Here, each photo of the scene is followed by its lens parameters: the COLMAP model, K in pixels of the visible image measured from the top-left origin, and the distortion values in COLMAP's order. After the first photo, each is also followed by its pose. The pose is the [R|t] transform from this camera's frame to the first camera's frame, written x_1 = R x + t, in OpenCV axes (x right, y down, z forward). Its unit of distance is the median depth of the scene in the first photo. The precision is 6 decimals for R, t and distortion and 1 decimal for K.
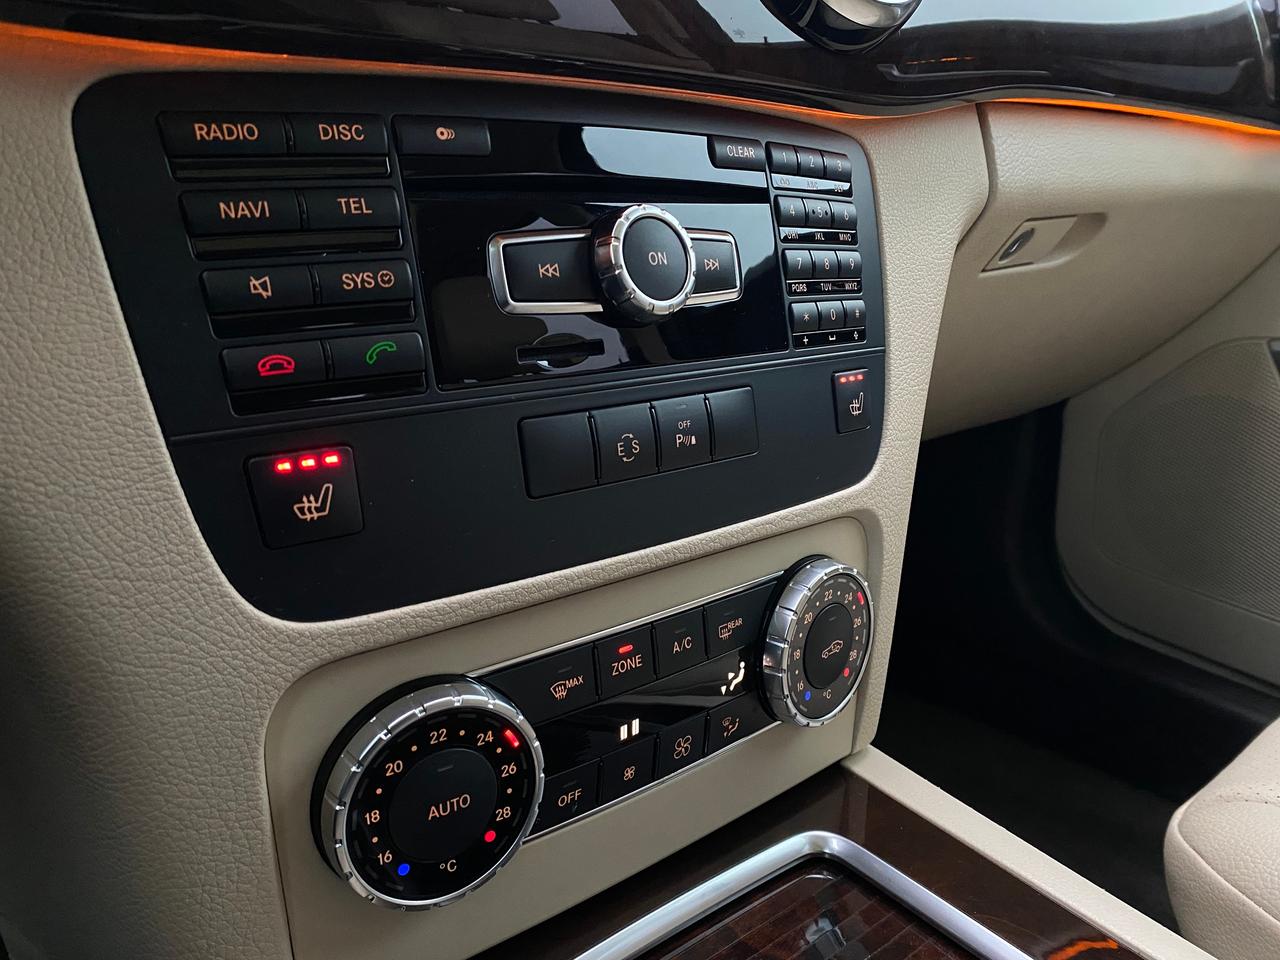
lens RADIAL K [[975.5, 0, 623.9], [0, 975.5, 468.9], [0, 0, 1]] dist [0.043779, -0.046950]
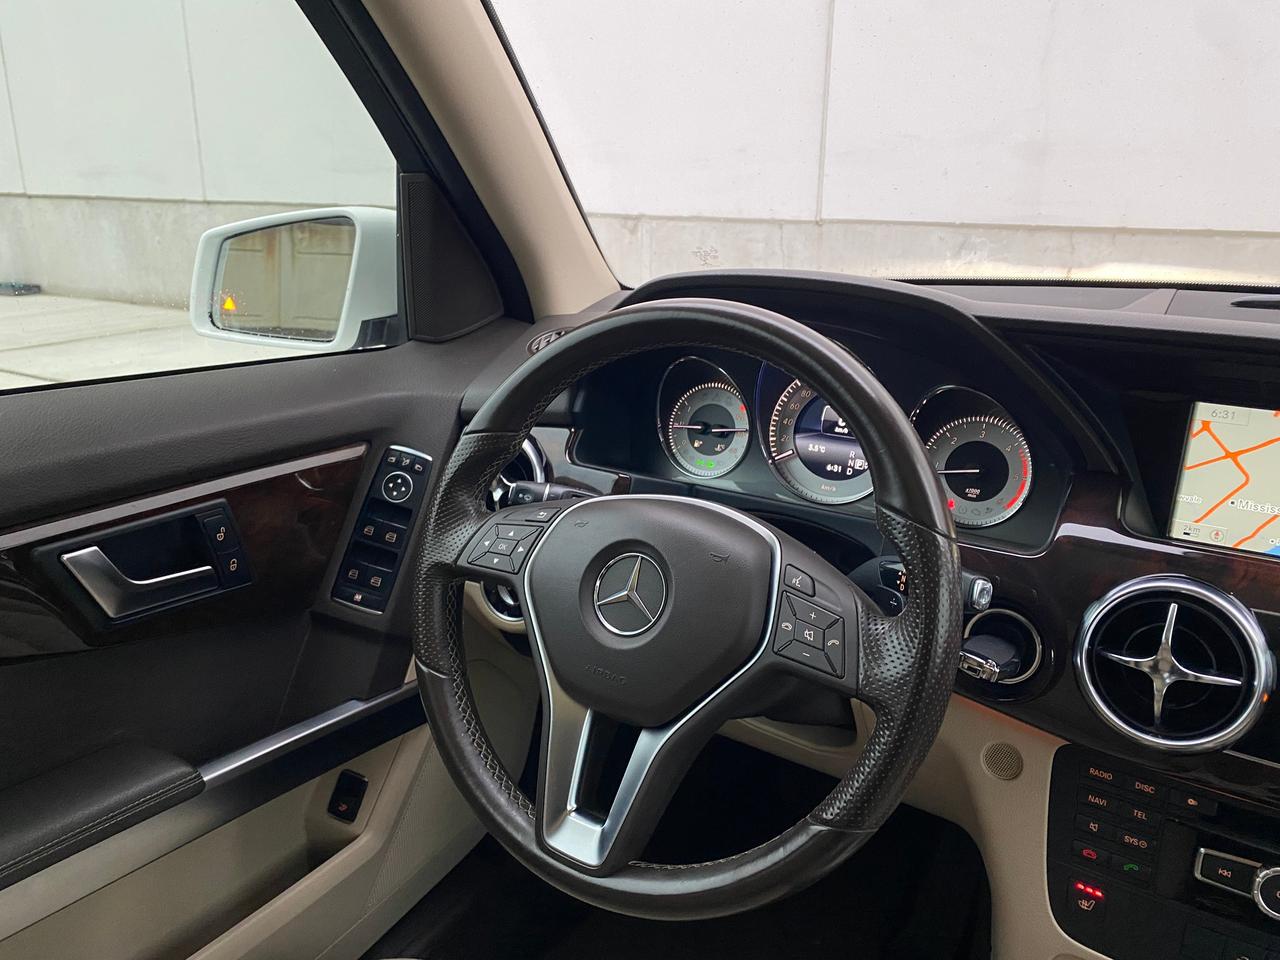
lens RADIAL K [[975.5, 0, 634.1], [0, 975.5, 465.3], [0, 0, 1]] dist [0.043779, -0.046950]
pose [[0.325618, 0.239490, -0.914668, 1.218309], [-0.267452, 0.951210, 0.153846, -0.987051], [0.906886, 0.194535, 0.373783, -1.163002]]
